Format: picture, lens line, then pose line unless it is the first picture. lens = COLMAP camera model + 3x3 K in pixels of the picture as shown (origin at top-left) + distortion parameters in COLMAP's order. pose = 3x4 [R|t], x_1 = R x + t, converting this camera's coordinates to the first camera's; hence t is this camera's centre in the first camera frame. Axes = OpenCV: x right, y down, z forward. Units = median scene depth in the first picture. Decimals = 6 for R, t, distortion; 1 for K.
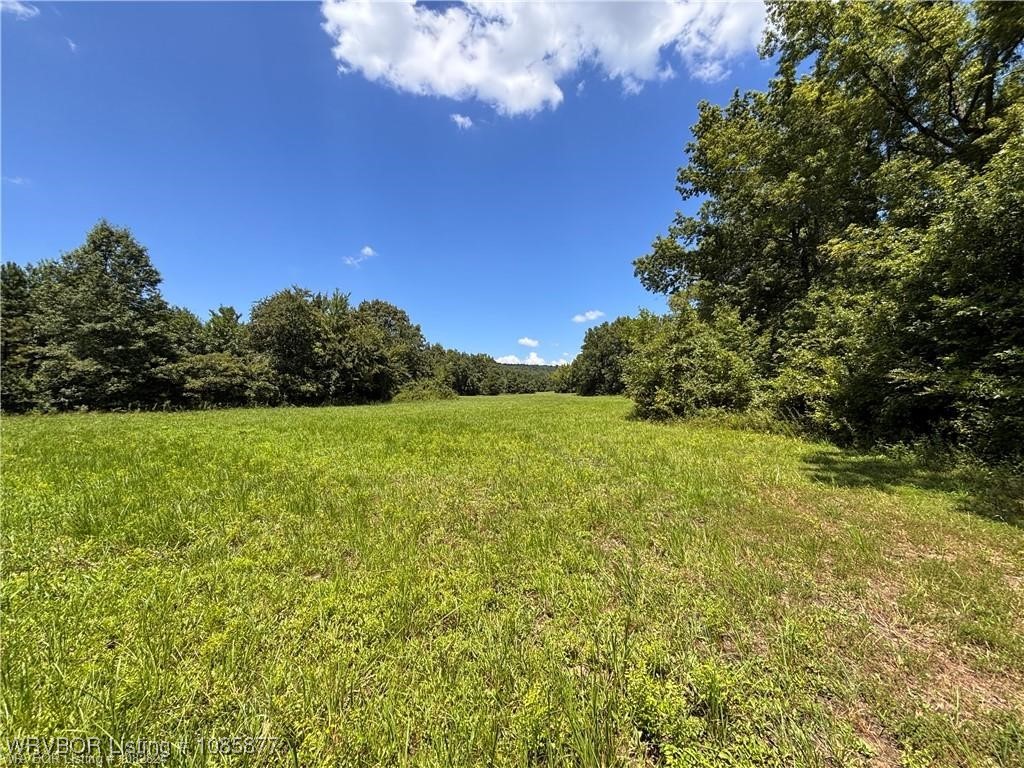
lens RADIAL K [[415.8, 0, 511.6], [0, 415.8, 384.4], [0, 0, 1]] dist [0.006962, -0.001546]
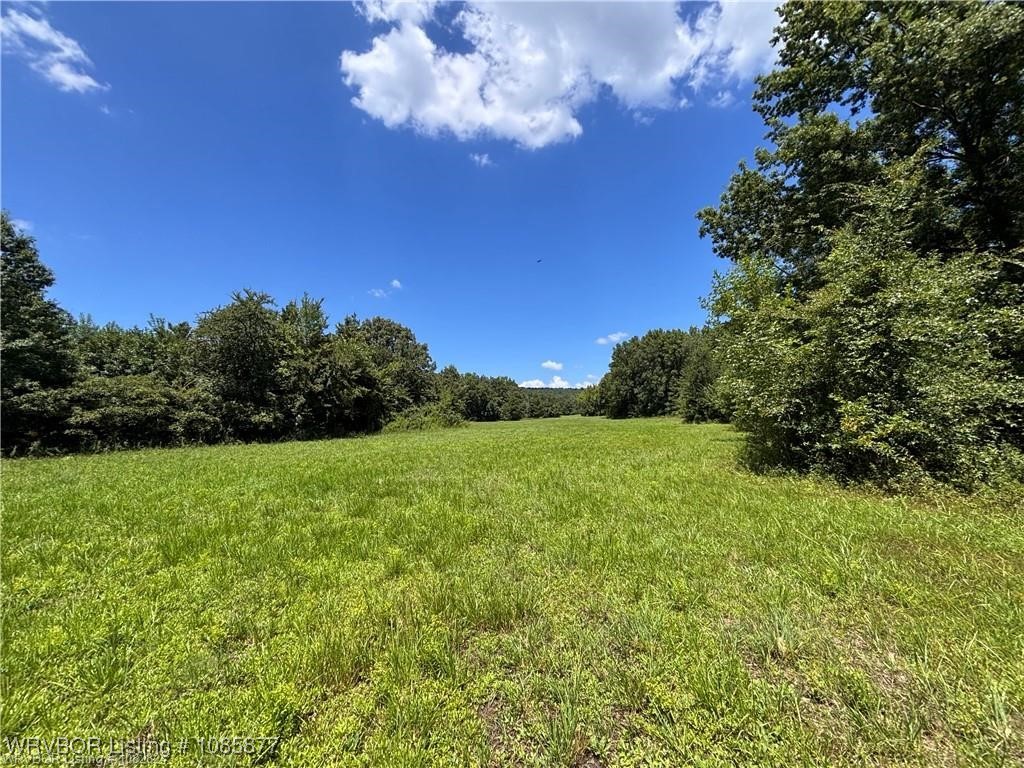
lens RADIAL K [[415.8, 0, 508.8], [0, 415.8, 385.5], [0, 0, 1]] dist [0.006962, -0.001546]
pose [[0.997366, -0.030760, -0.065690, 0.072343], [0.027002, 0.997989, -0.057353, 0.016710], [0.067322, 0.055428, 0.996190, 0.876287]]
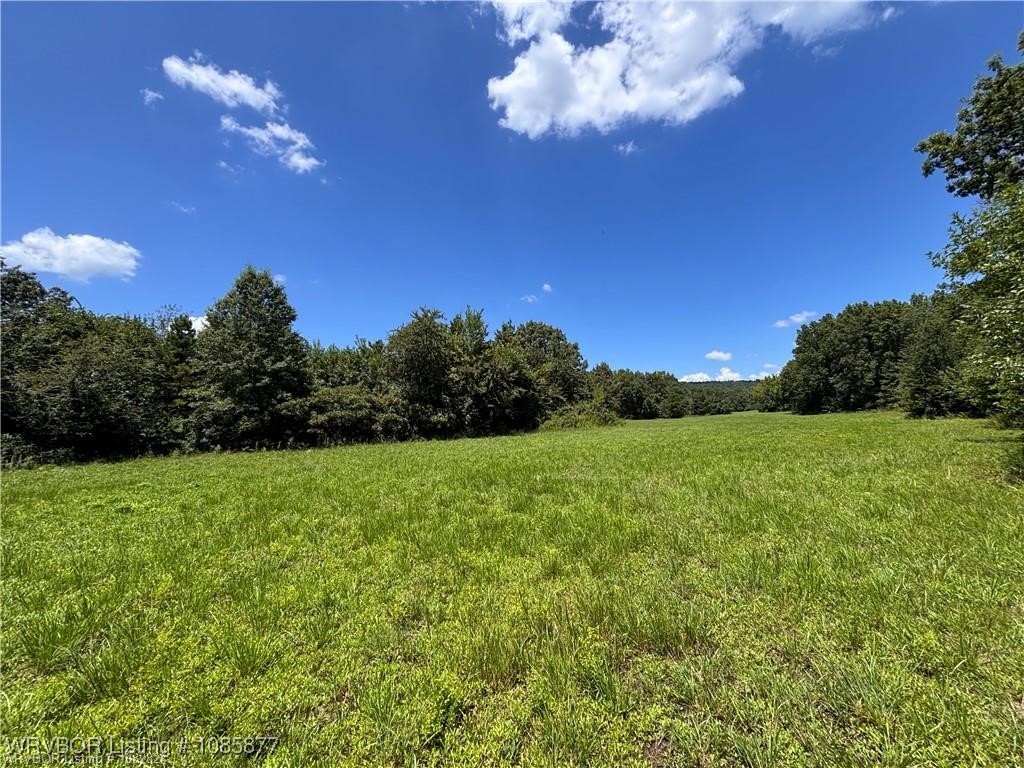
lens RADIAL K [[415.8, 0, 511.2], [0, 415.8, 380.7], [0, 0, 1]] dist [0.006962, -0.001546]
pose [[0.908461, -0.074625, -0.411254, 0.072578], [0.046384, 0.995855, -0.078242, 0.016949], [0.415388, 0.052004, 0.908157, 0.882450]]
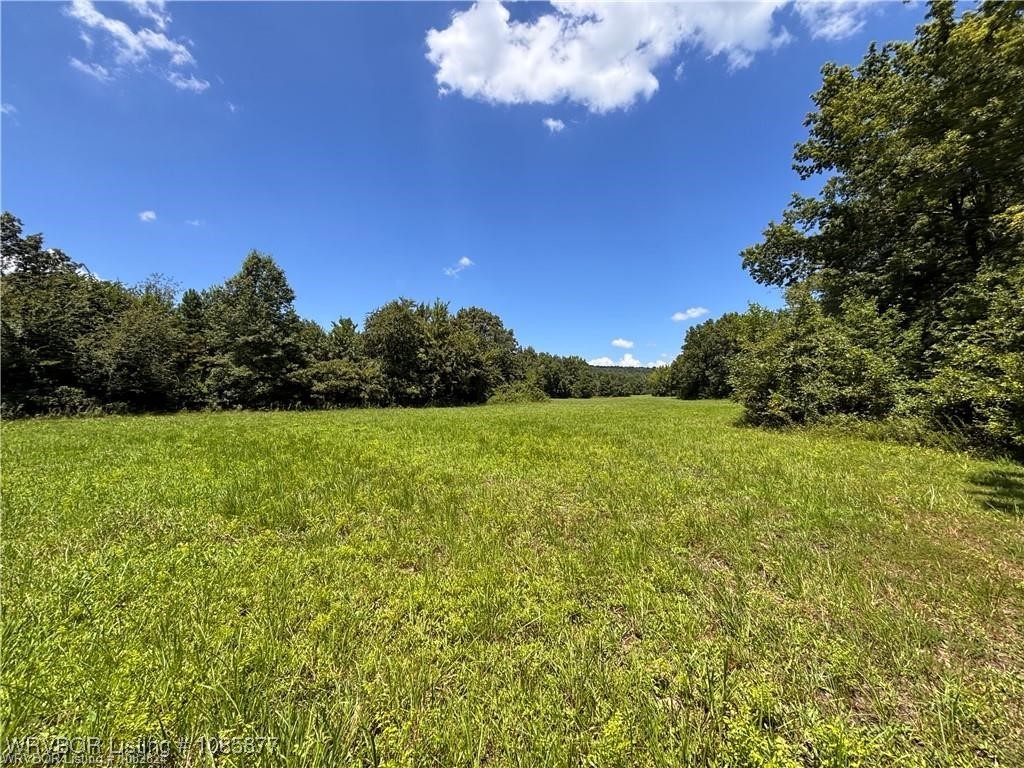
lens RADIAL K [[415.8, 0, 513.1], [0, 415.8, 384.1], [0, 0, 1]] dist [0.006962, -0.001546]
pose [[0.976085, -0.001908, -0.217383, 0.004609], [0.000281, 0.999972, -0.007515, -0.000070], [0.217391, 0.007274, 0.976058, 0.006205]]
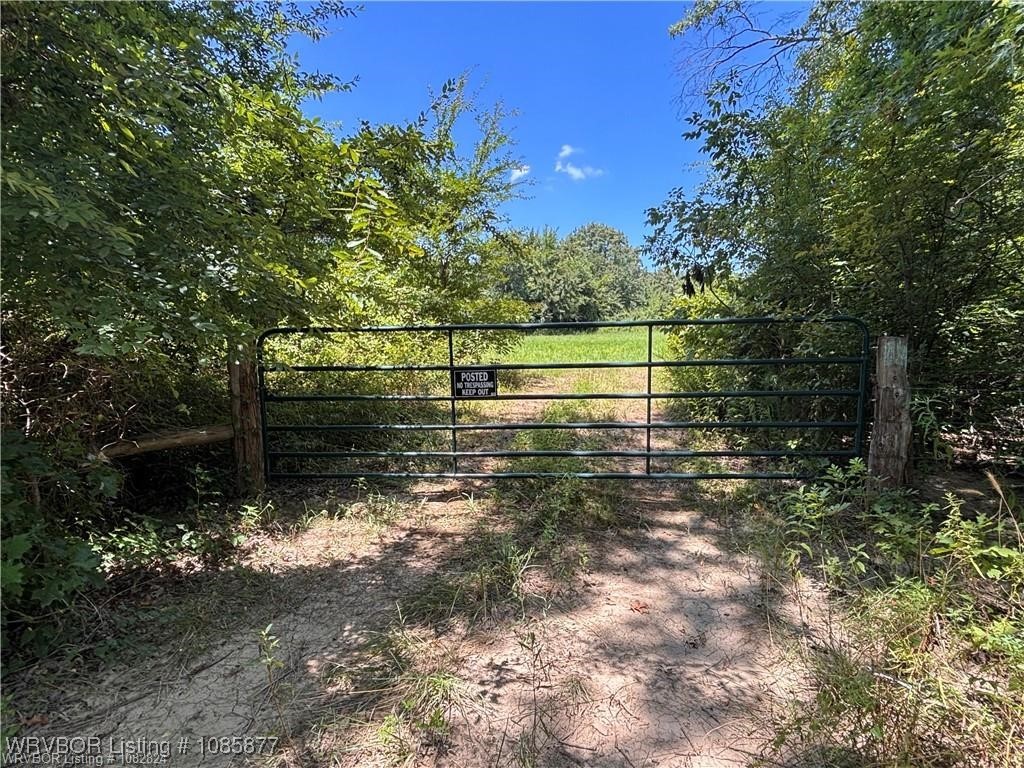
lens RADIAL K [[534.5, 0, 511.3], [0, 534.5, 384.1], [0, 0, 1]] dist [-0.000023, -0.000009]
pose [[0.879483, 0.054529, -0.472795, 0.630116], [0.006968, 0.991833, 0.127353, -0.008250], [0.475878, -0.115299, 0.871921, -1.037729]]
